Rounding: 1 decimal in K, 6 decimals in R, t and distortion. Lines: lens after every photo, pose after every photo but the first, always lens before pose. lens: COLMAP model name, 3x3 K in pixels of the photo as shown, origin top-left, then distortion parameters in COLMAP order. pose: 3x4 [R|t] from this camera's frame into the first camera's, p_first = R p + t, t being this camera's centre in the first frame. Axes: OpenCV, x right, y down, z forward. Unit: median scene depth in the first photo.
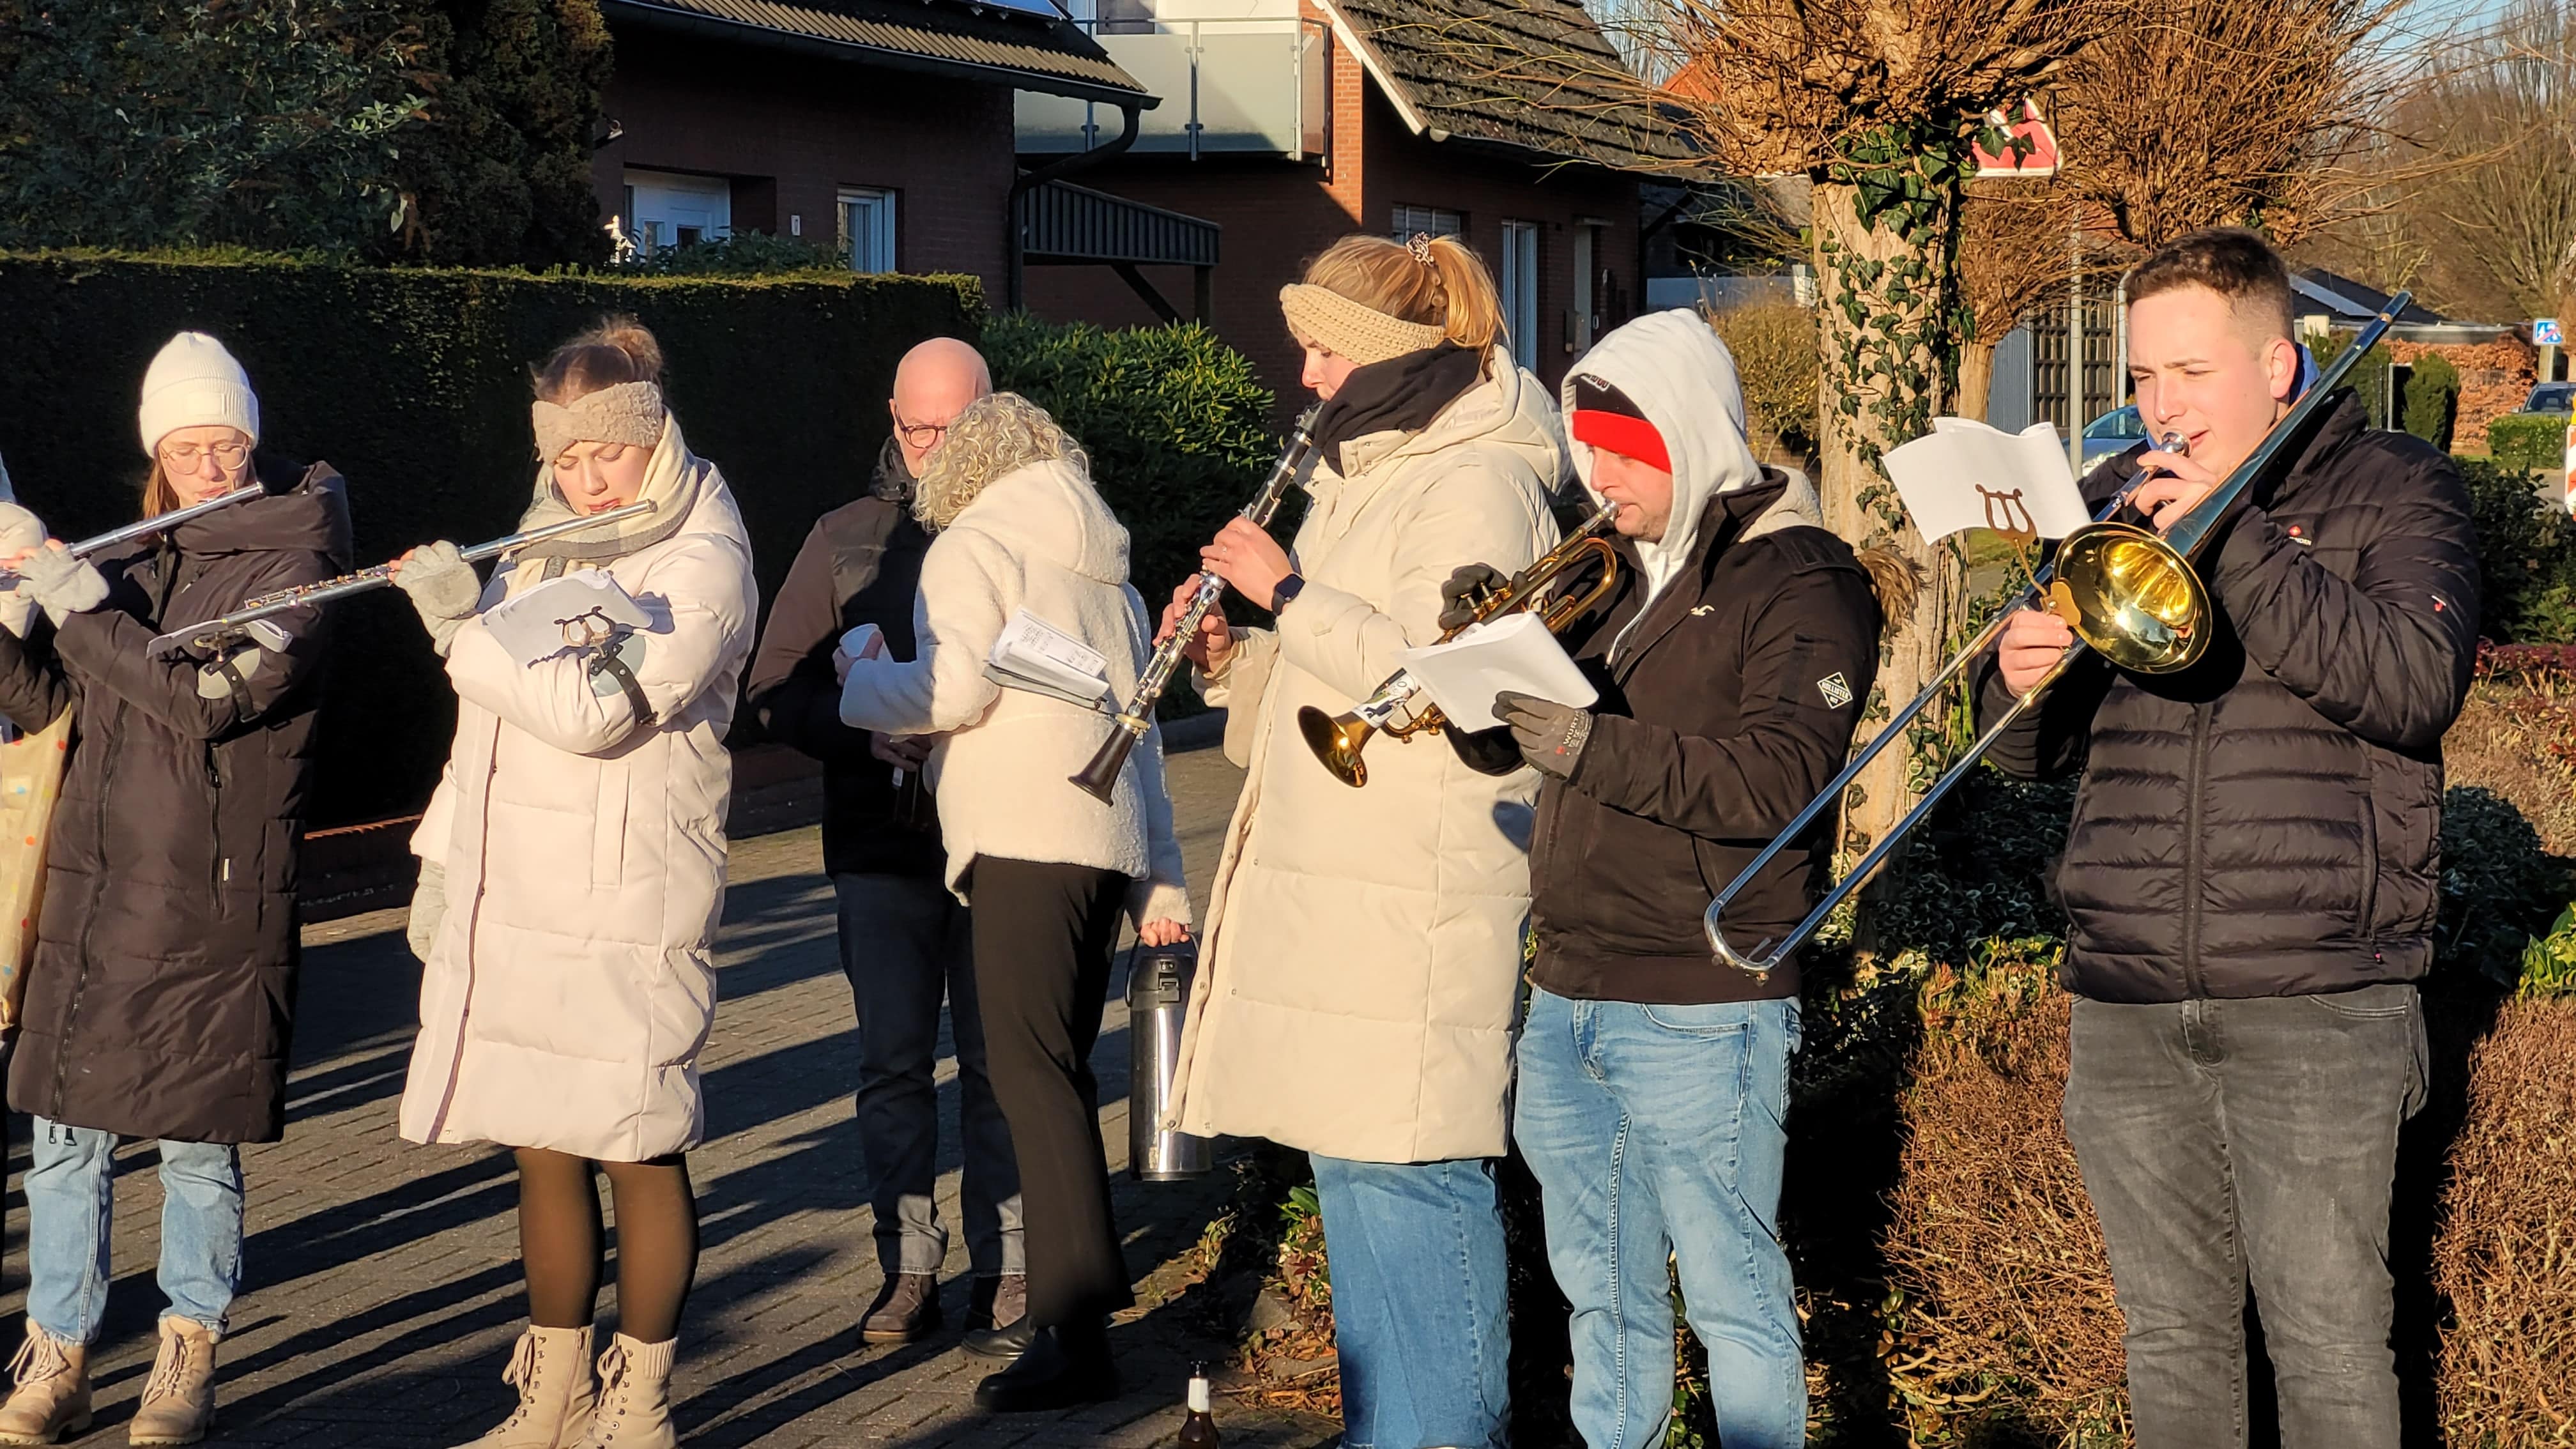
lens RADIAL K [[5736.2, 0, 1288.0], [0, 5736.2, 724.5], [0, 0, 1]] dist [-0.258434, 4.278136]
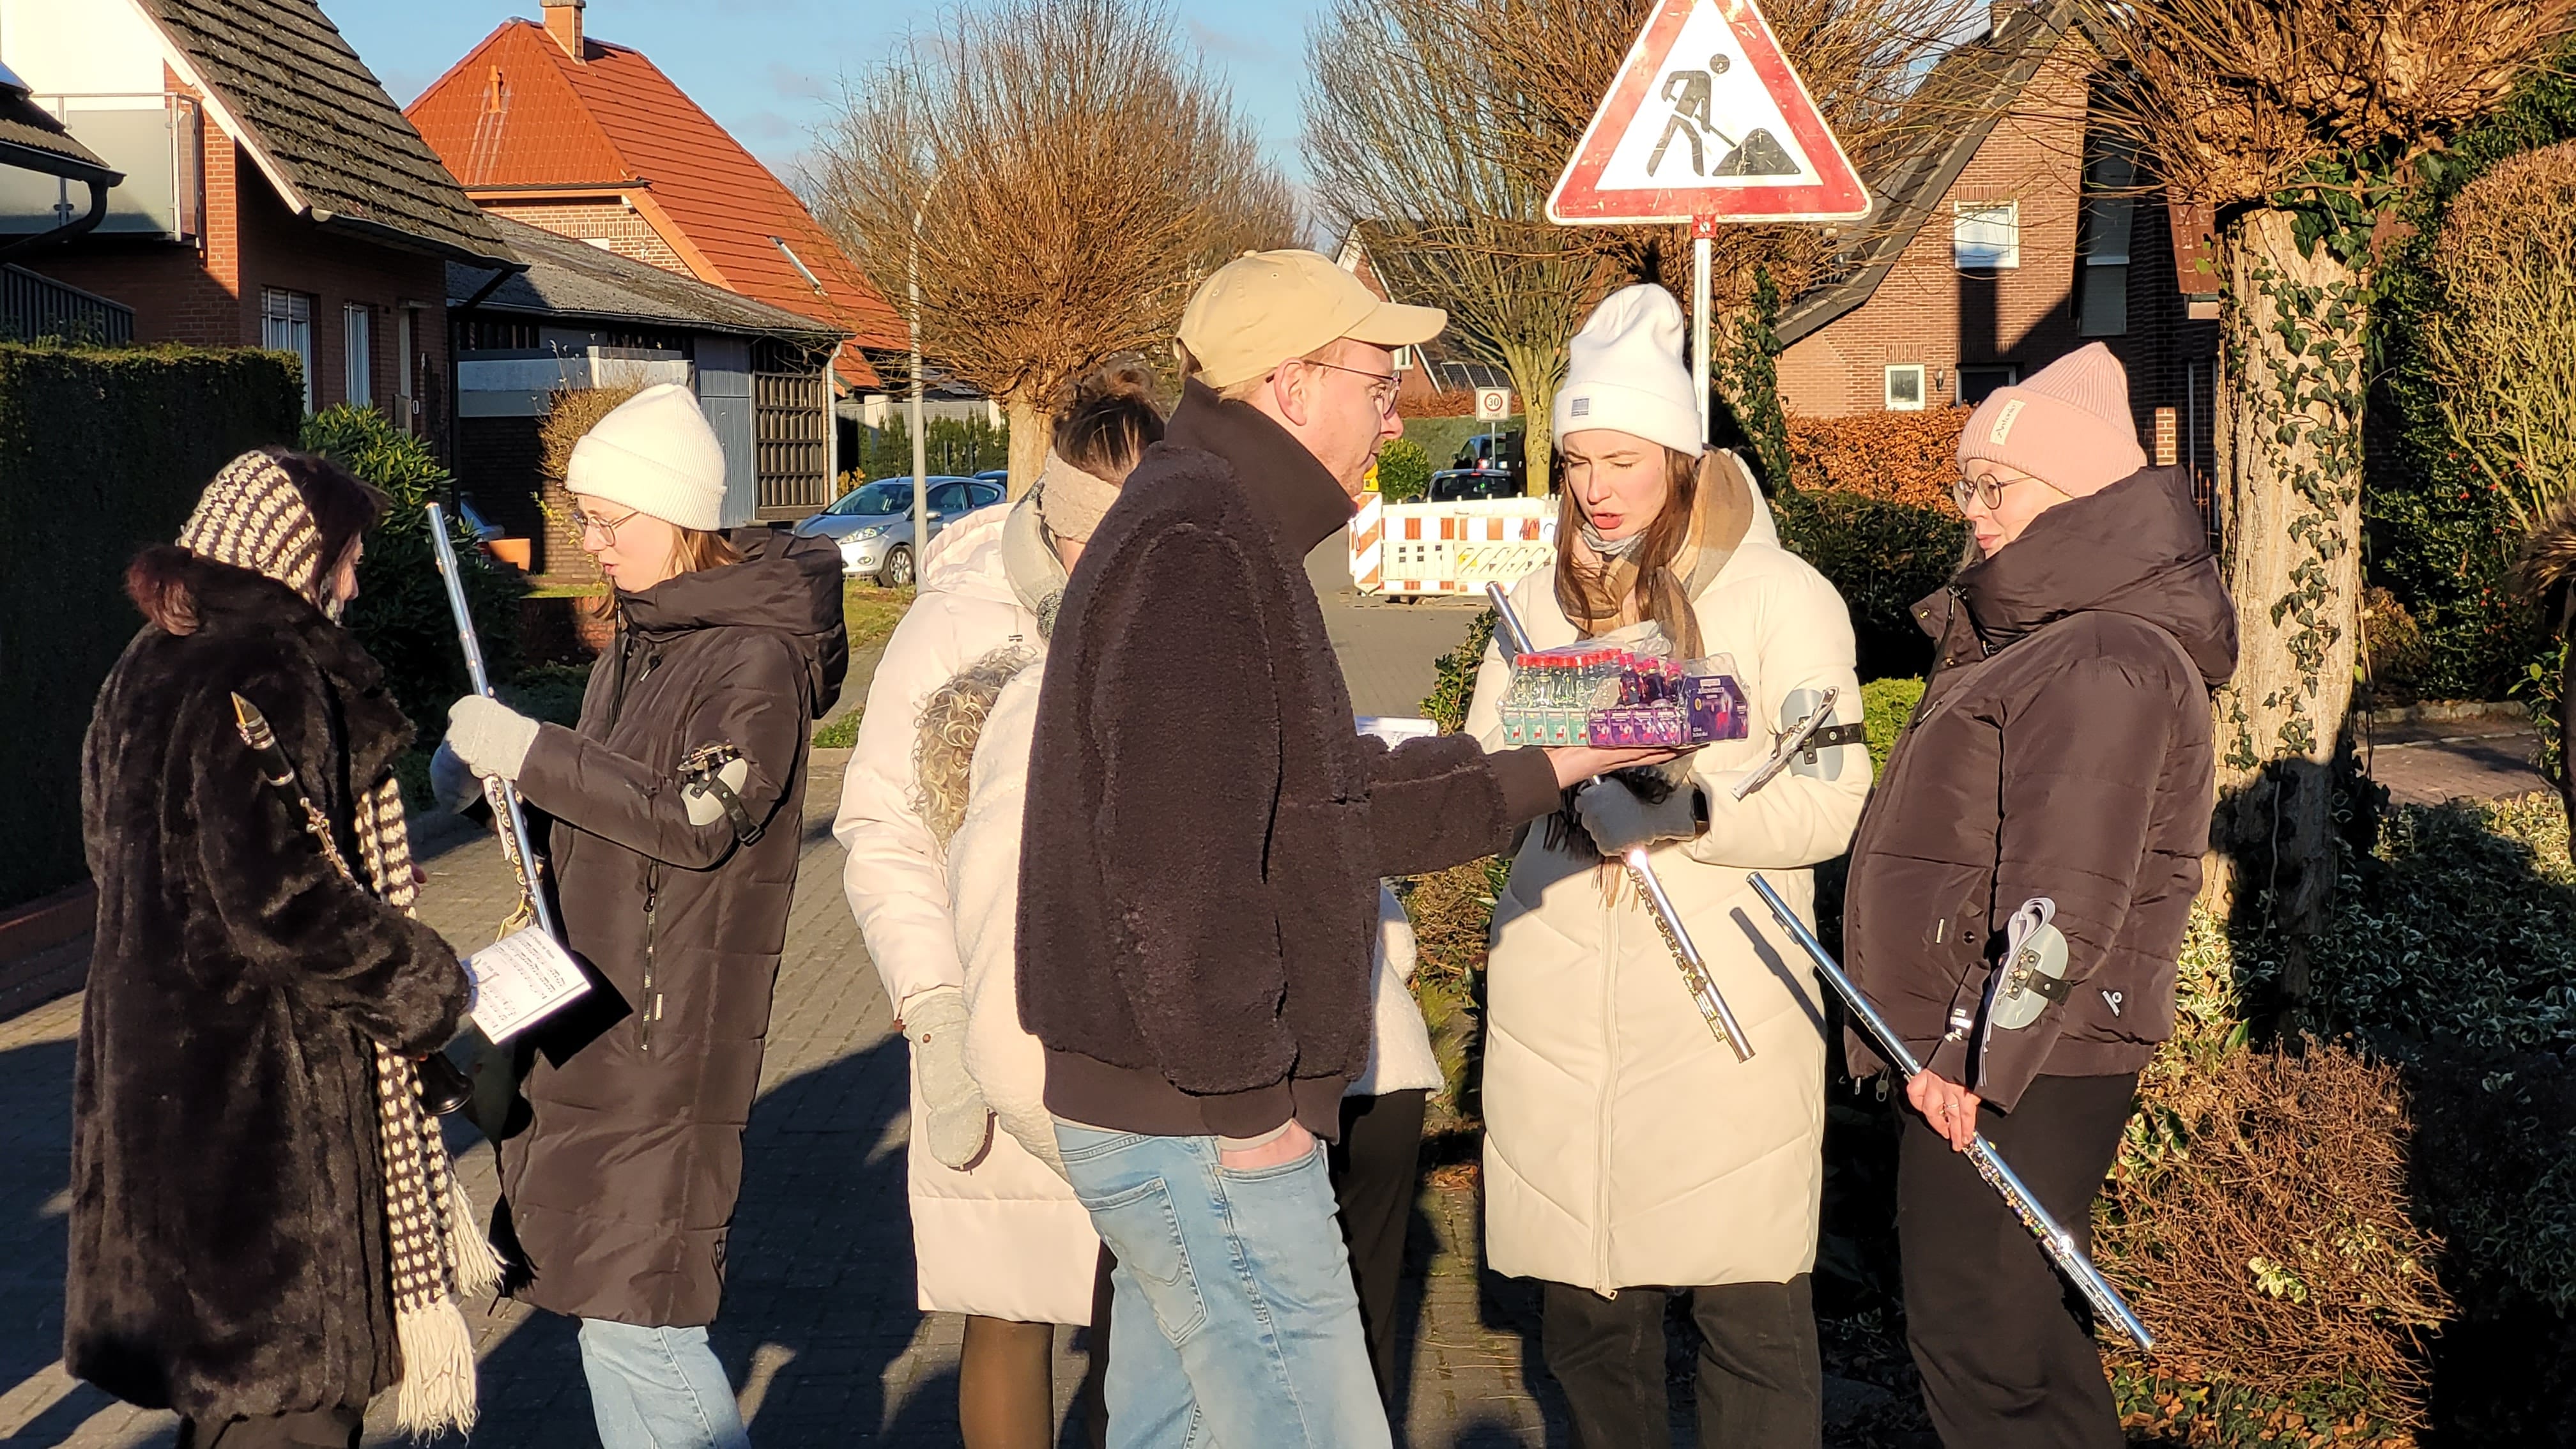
lens RADIAL K [[5736.2, 0, 1288.0], [0, 5736.2, 724.5], [0, 0, 1]] dist [-0.258434, 4.278136]
pose [[0.967300, -0.029854, 0.251871, -0.324993], [0.033629, 0.999377, -0.010698, -0.000833], [-0.251395, 0.018818, 0.967702, 0.089384]]
